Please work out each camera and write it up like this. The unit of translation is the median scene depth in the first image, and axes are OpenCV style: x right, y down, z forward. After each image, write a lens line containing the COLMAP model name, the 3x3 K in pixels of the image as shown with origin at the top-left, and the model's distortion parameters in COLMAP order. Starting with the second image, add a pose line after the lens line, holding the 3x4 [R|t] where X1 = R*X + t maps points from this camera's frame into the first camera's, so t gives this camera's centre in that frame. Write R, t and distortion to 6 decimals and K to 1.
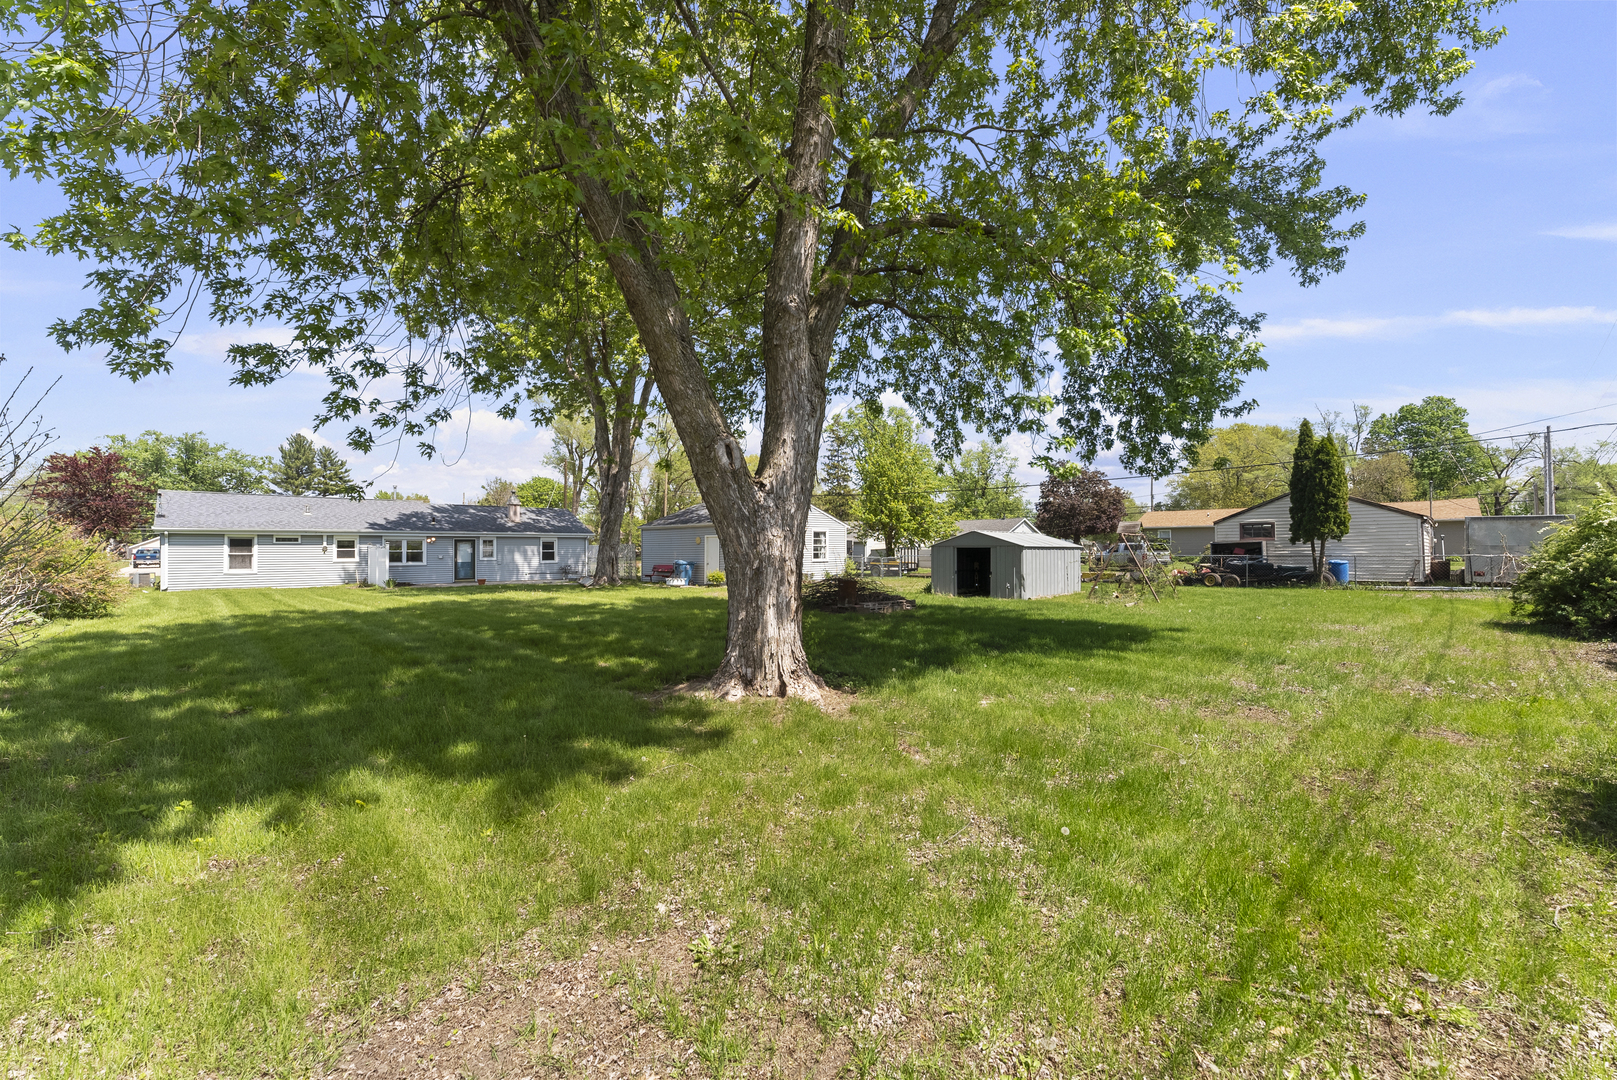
lens RADIAL K [[659.9, 0, 817.2], [0, 659.9, 547.4], [0, 0, 1]] dist [0.004309, 0.000469]
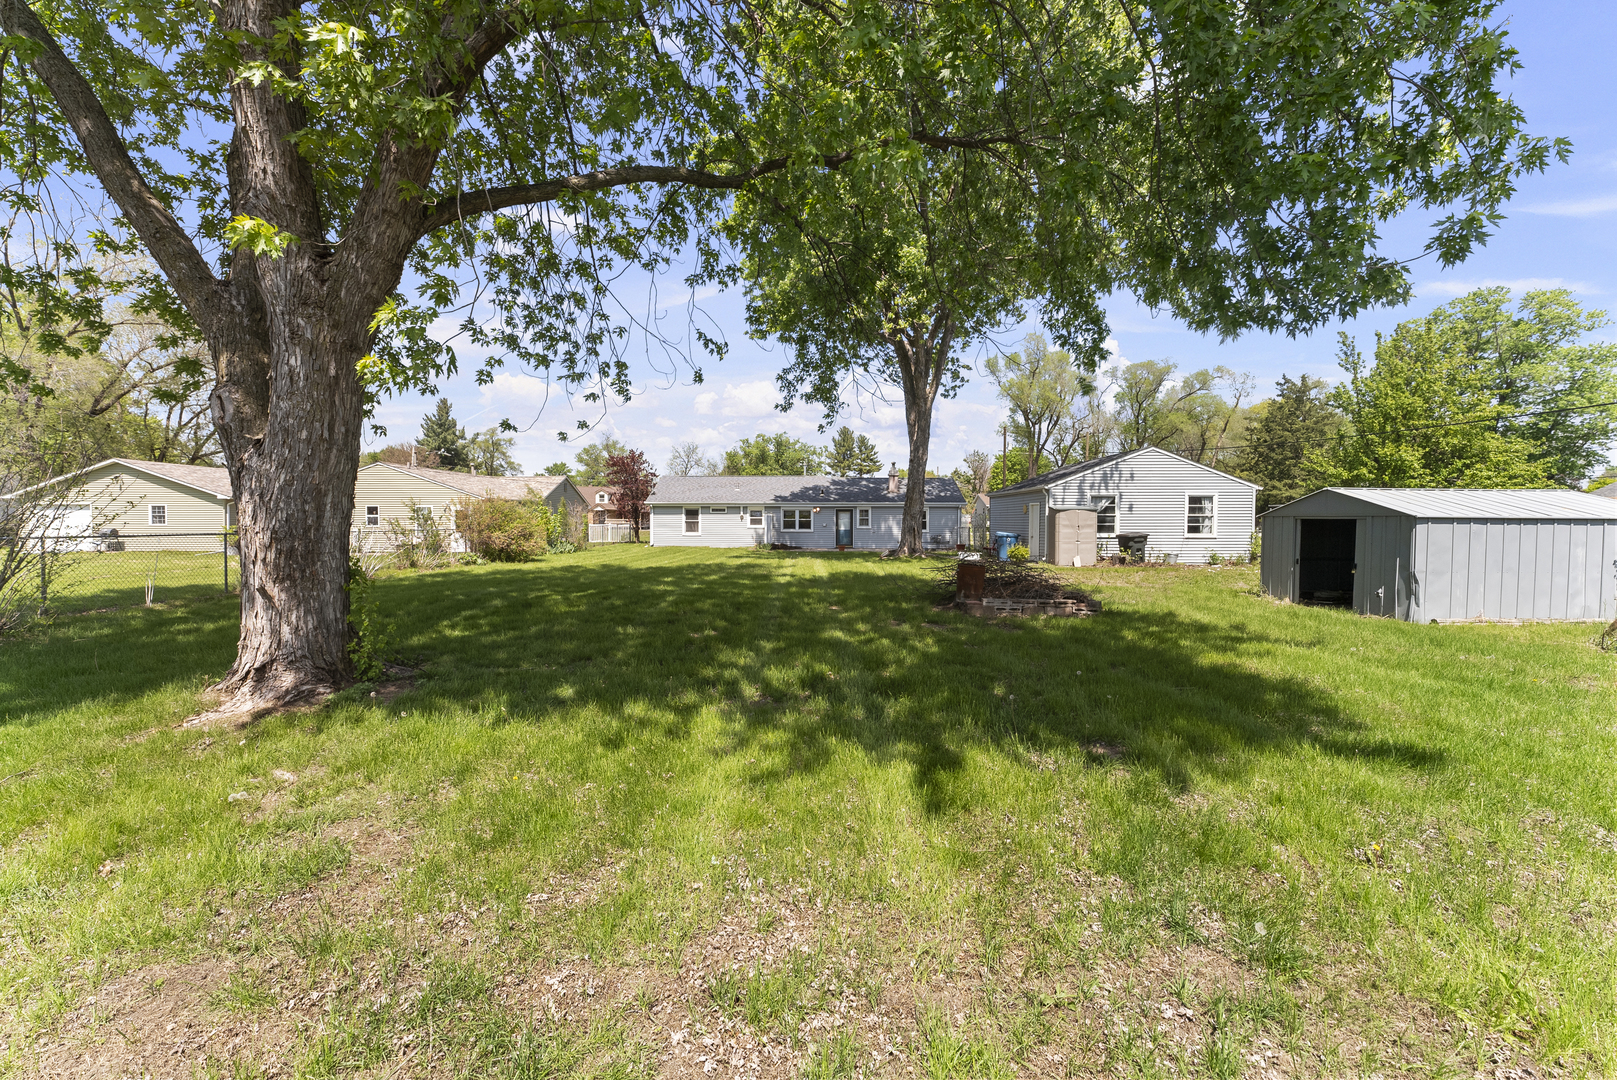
lens RADIAL K [[659.9, 0, 800.2], [0, 659.9, 532.7], [0, 0, 1]] dist [0.004309, 0.000469]
pose [[0.711601, 0.020401, -0.702288, 0.194874], [-0.003784, 0.999675, 0.025206, -0.000352], [0.702574, -0.015279, 0.711447, 0.177623]]
